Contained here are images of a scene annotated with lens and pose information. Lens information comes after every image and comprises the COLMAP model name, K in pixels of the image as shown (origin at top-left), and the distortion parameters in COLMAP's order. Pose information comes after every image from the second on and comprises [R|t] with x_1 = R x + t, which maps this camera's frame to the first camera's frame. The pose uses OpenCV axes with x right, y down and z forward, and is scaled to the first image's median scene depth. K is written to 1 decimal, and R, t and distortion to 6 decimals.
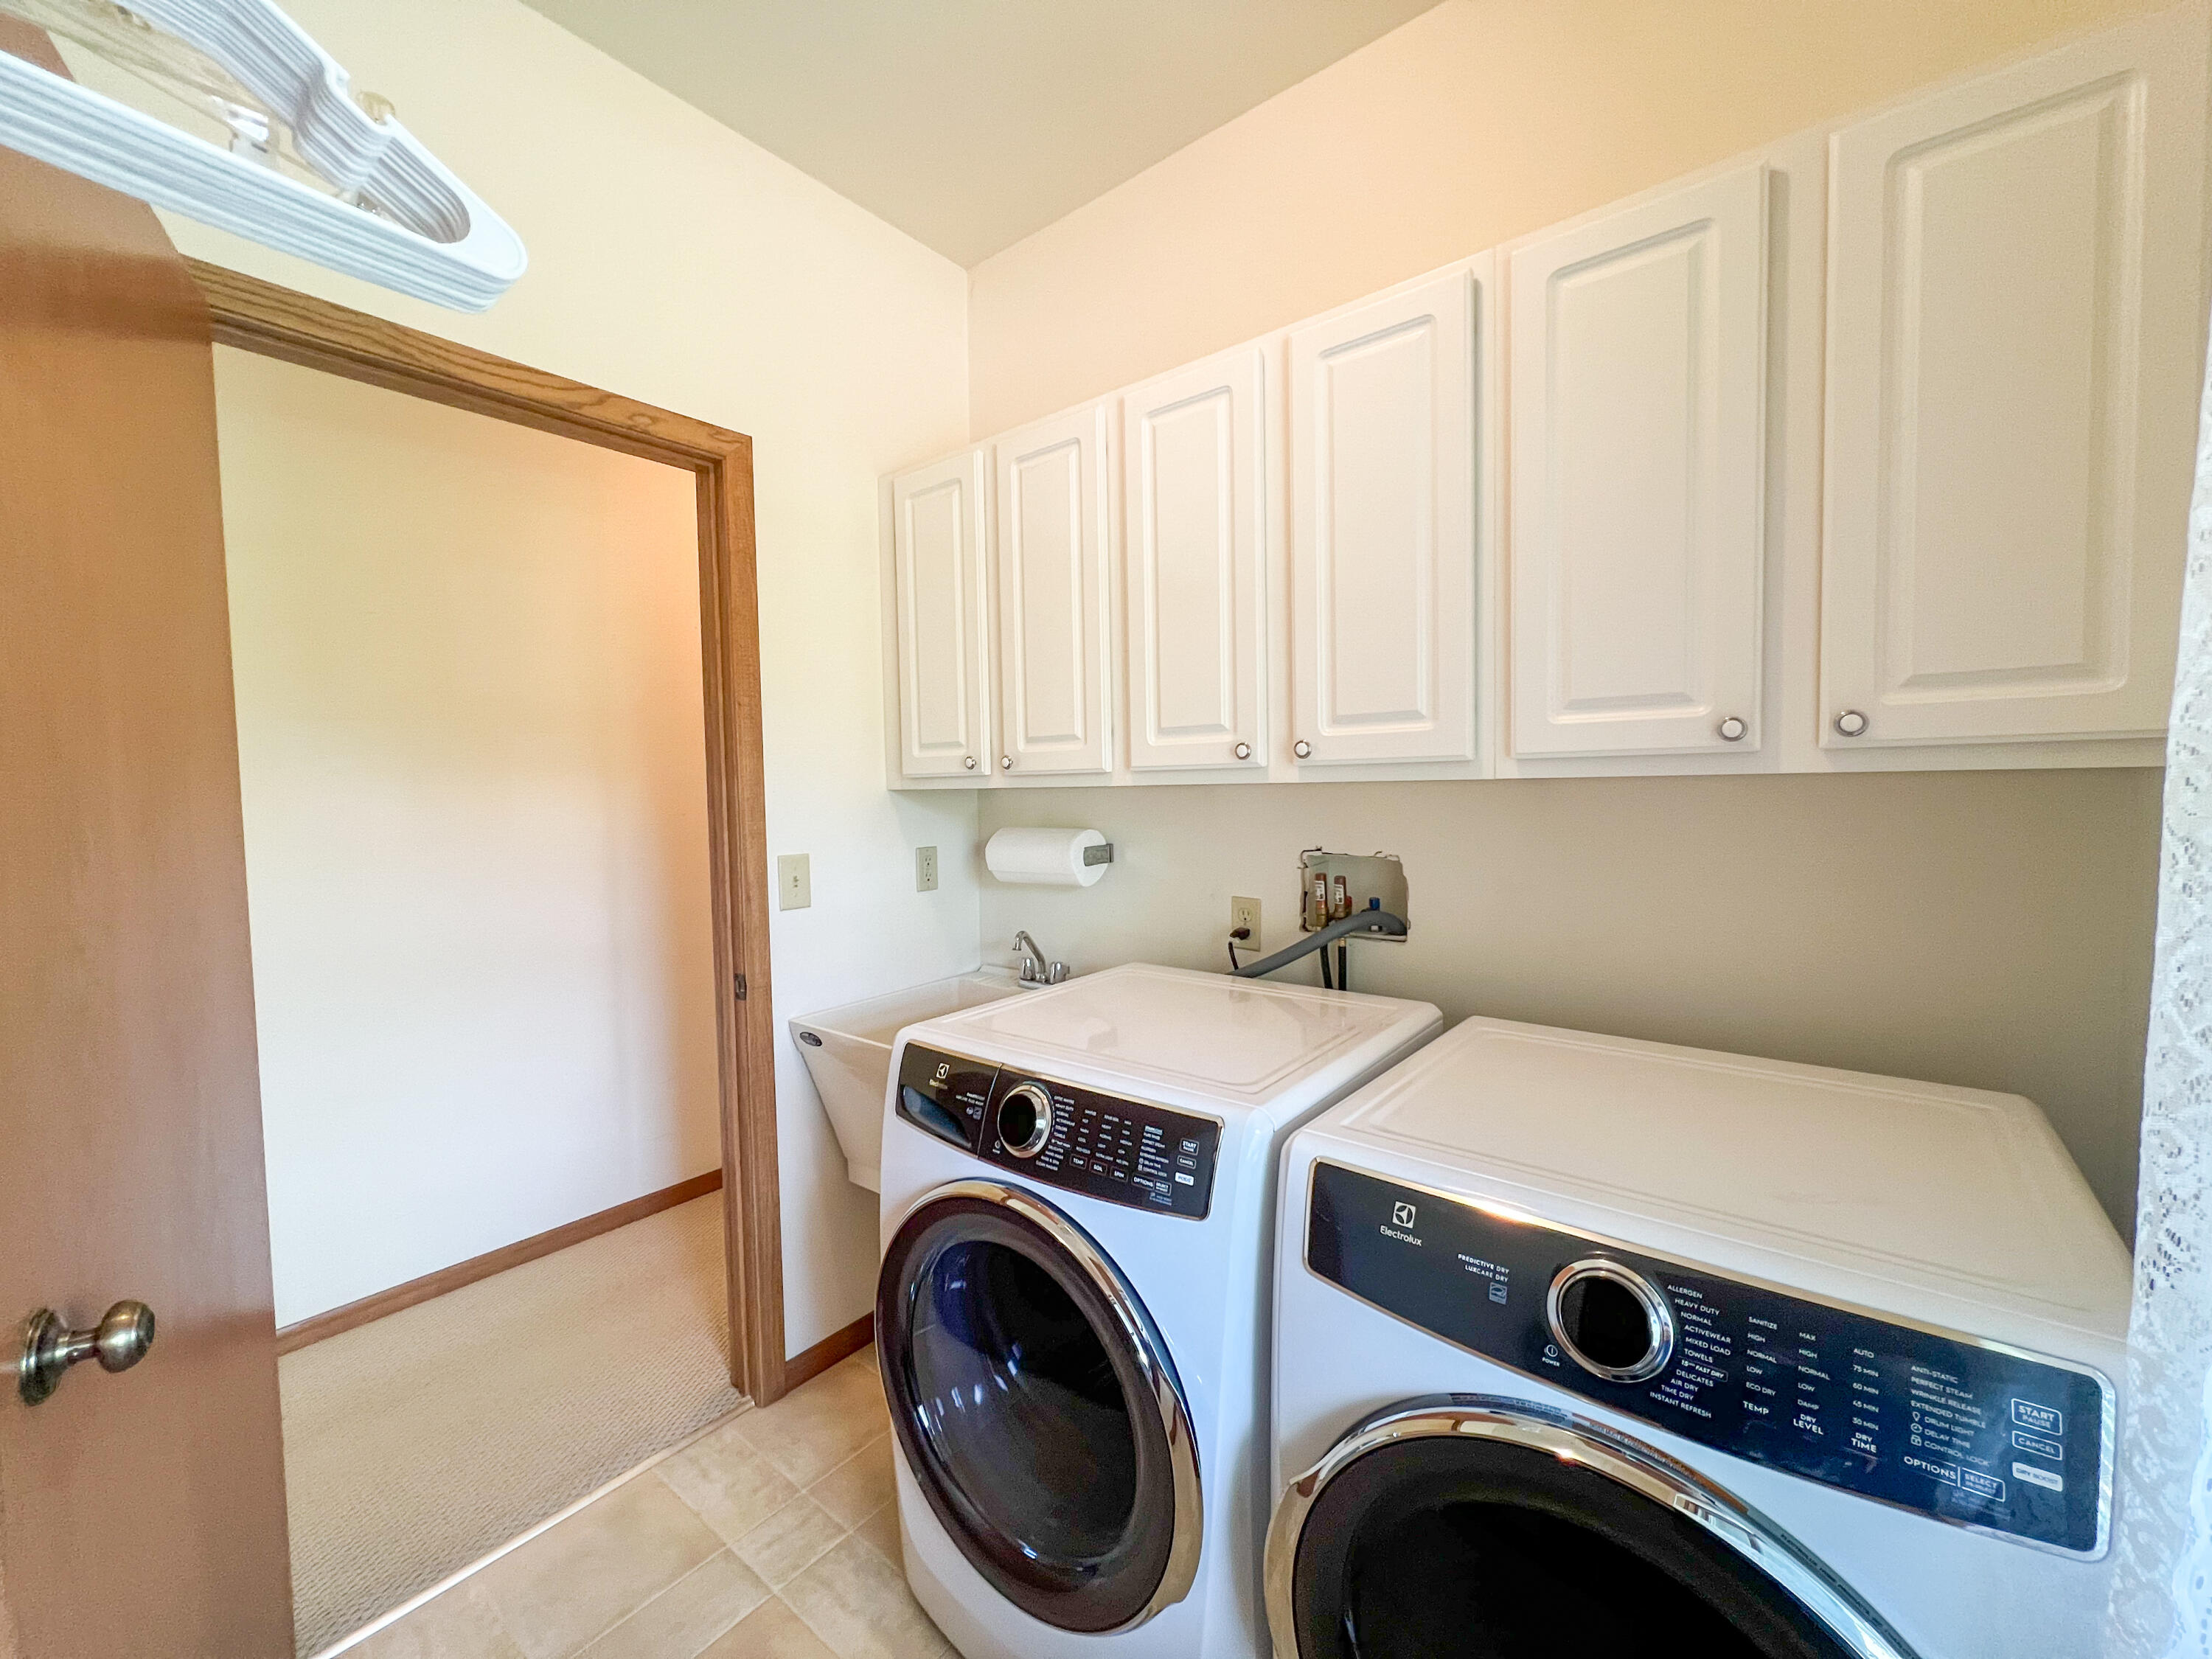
lens RADIAL K [[884.6, 0, 1098.7], [0, 884.6, 829.4], [0, 0, 1]] dist [-0.000090, 0.000056]
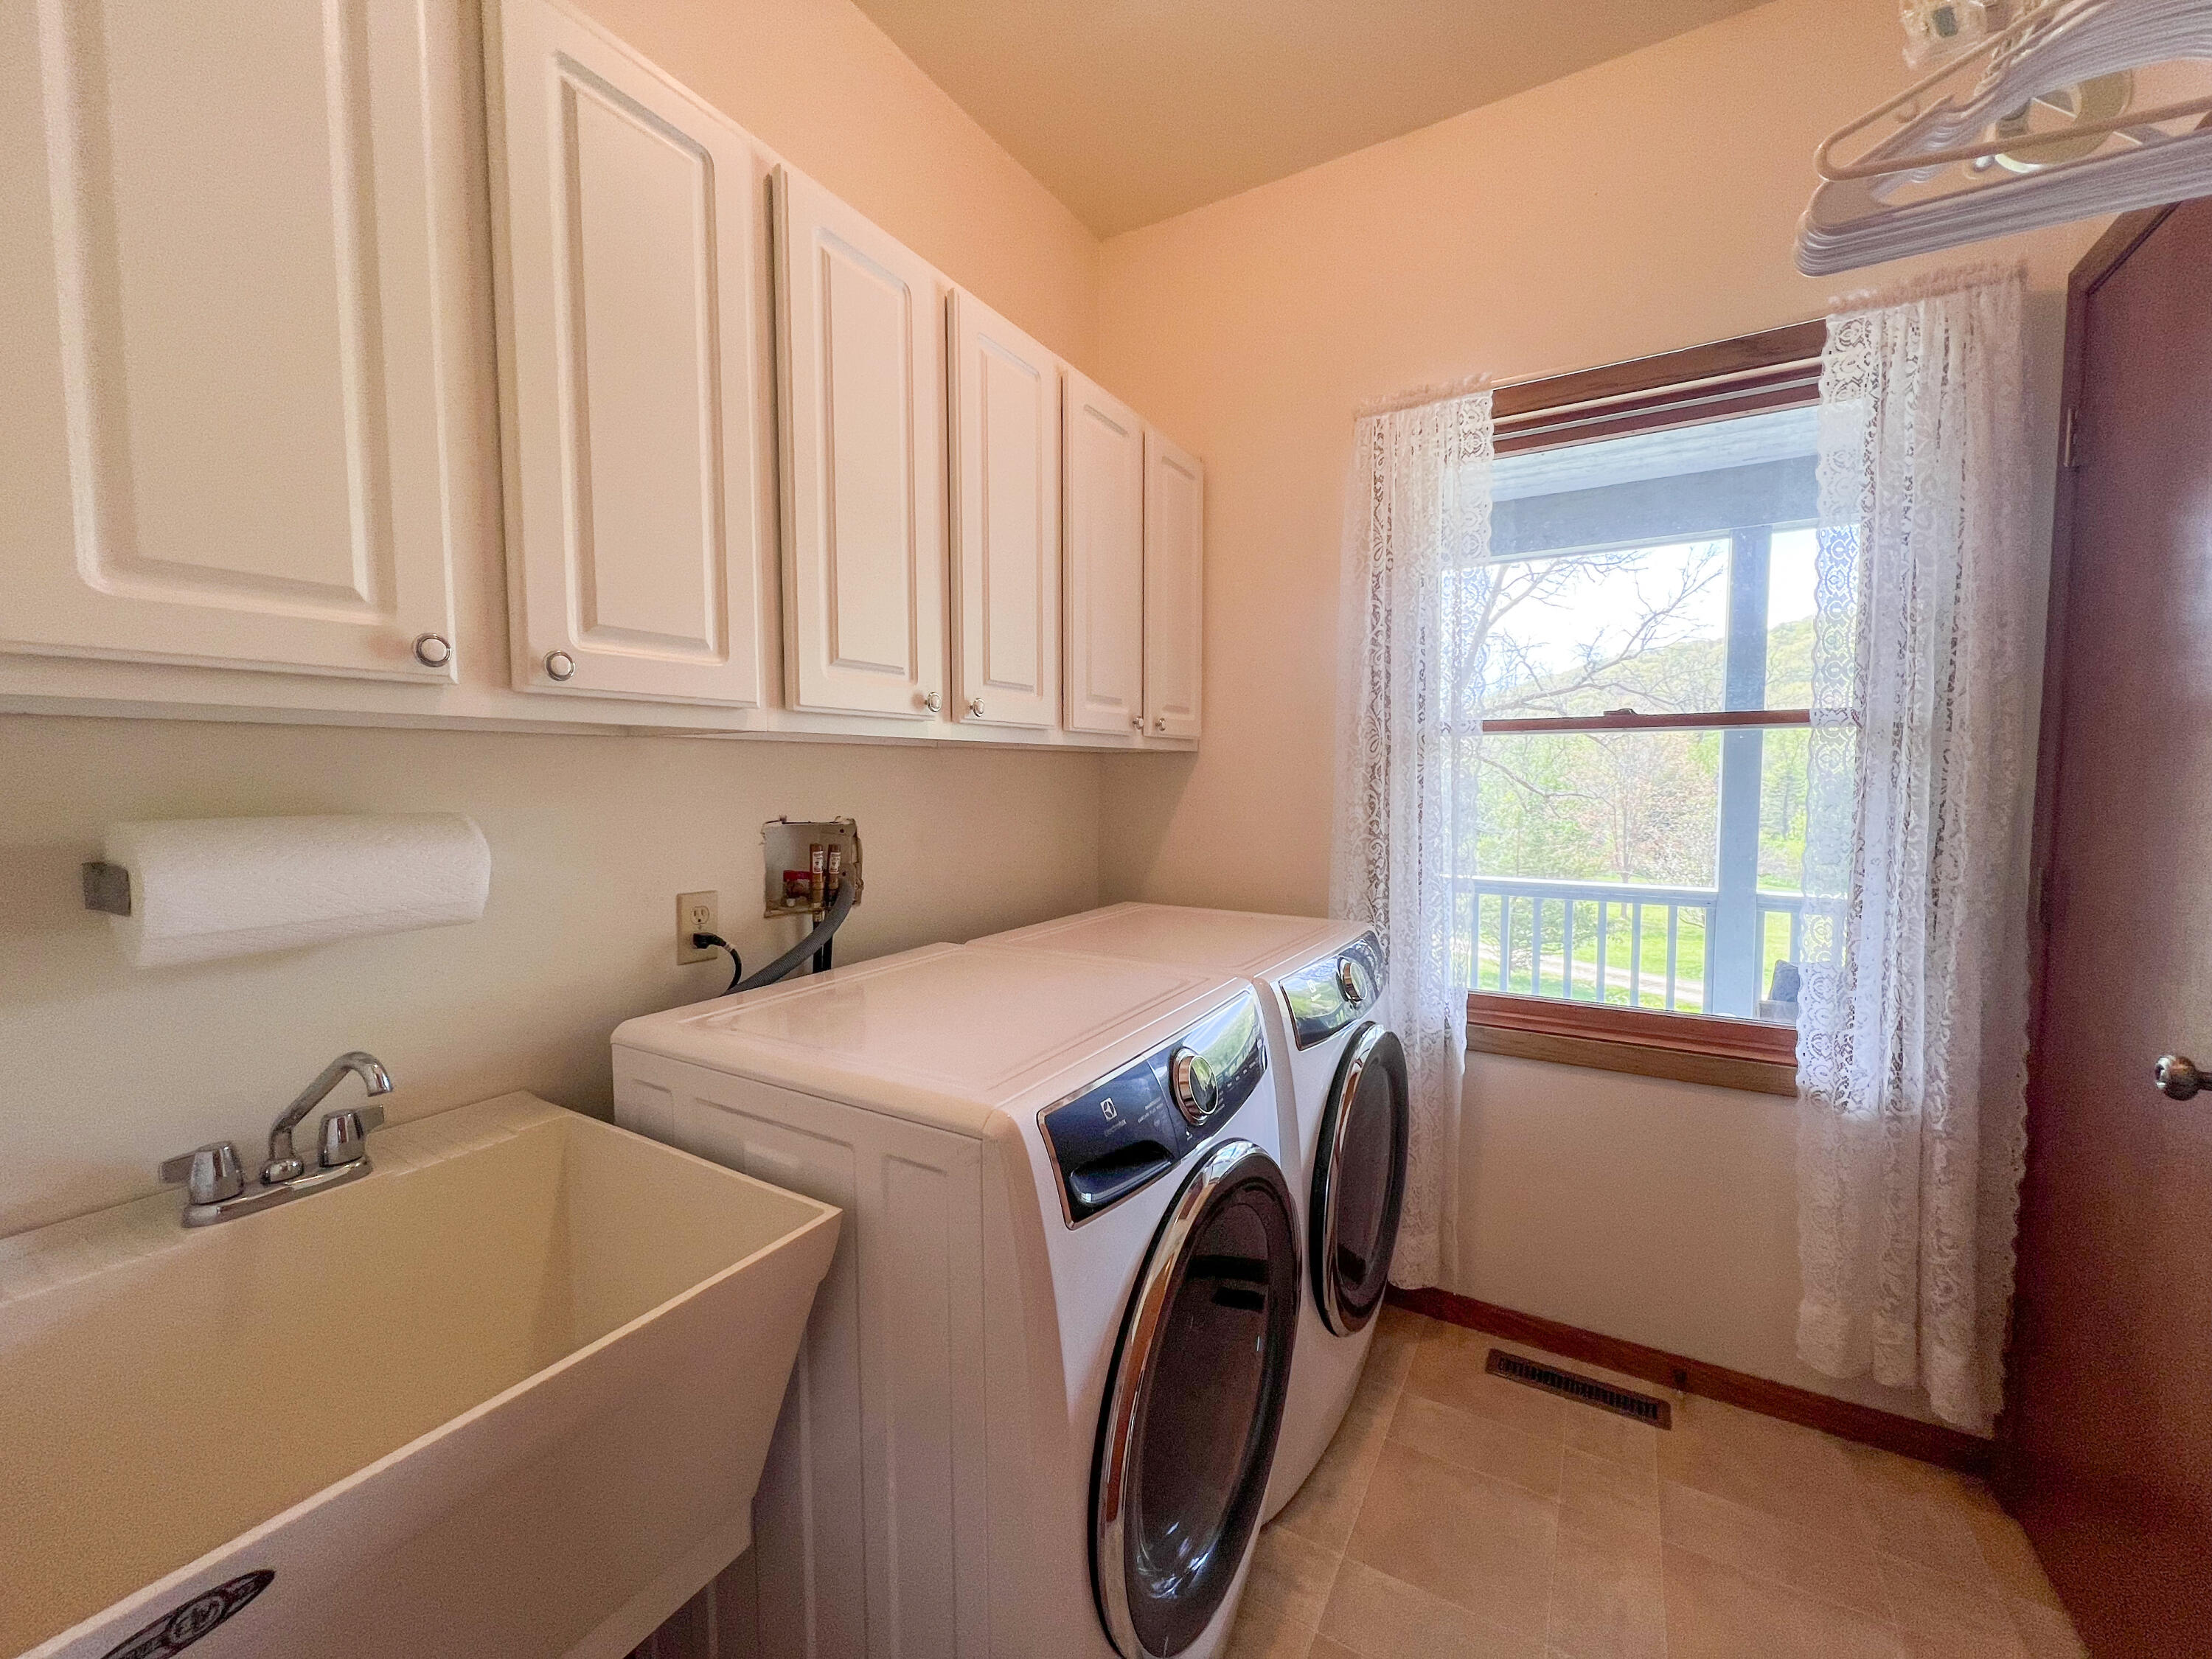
lens RADIAL K [[884.6, 0, 1105.0], [0, 884.6, 827.3], [0, 0, 1]] dist [-0.000090, 0.000056]
pose [[-0.139852, -0.039440, 0.989387, -0.657211], [0.054355, 0.997394, 0.047442, 0.006686], [-0.988679, 0.060413, -0.137344, 0.810123]]
